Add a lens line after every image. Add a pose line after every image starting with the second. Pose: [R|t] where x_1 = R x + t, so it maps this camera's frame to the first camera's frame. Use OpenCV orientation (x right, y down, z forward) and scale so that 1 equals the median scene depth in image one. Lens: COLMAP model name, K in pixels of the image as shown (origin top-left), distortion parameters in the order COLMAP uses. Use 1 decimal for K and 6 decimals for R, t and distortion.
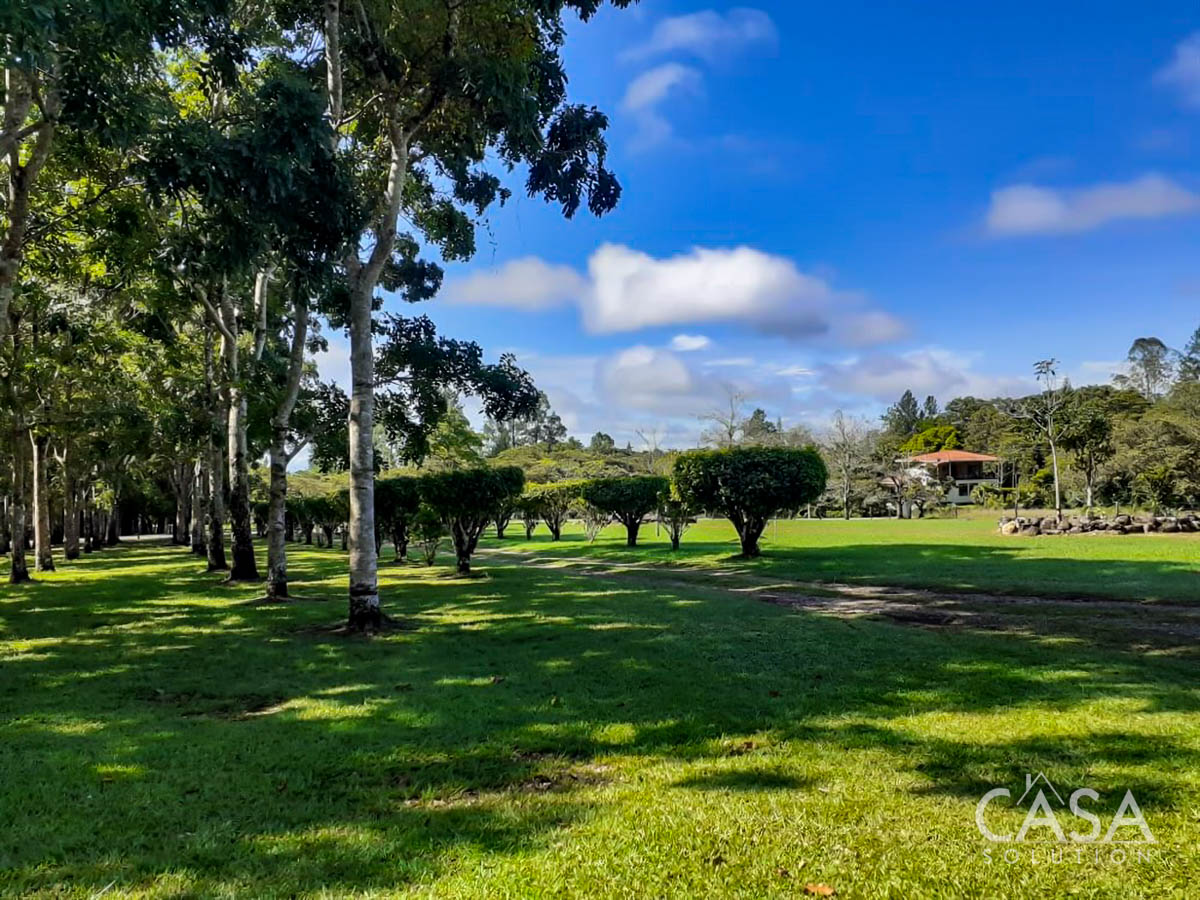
lens RADIAL K [[967.1, 0, 600.5], [0, 967.1, 445.0], [0, 0, 1]] dist [0.113486, -0.240992]
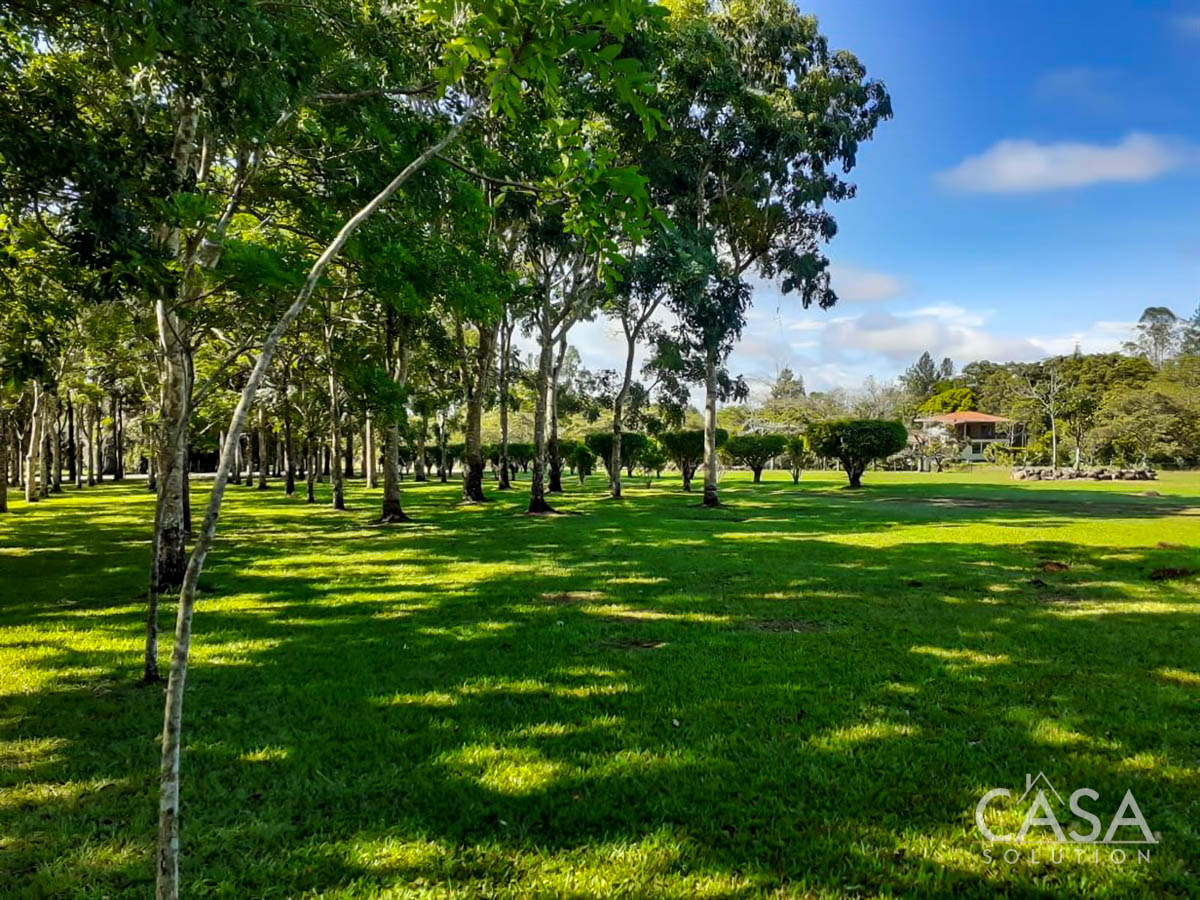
lens RADIAL K [[962.8, 0, 604.8], [0, 962.8, 448.4], [0, 0, 1]] dist [0.117376, -0.225923]
pose [[0.999771, 0.020654, -0.005682, -0.044712], [-0.020319, 0.998349, 0.053716, -0.004700], [0.006782, -0.053589, 0.998540, -0.105425]]
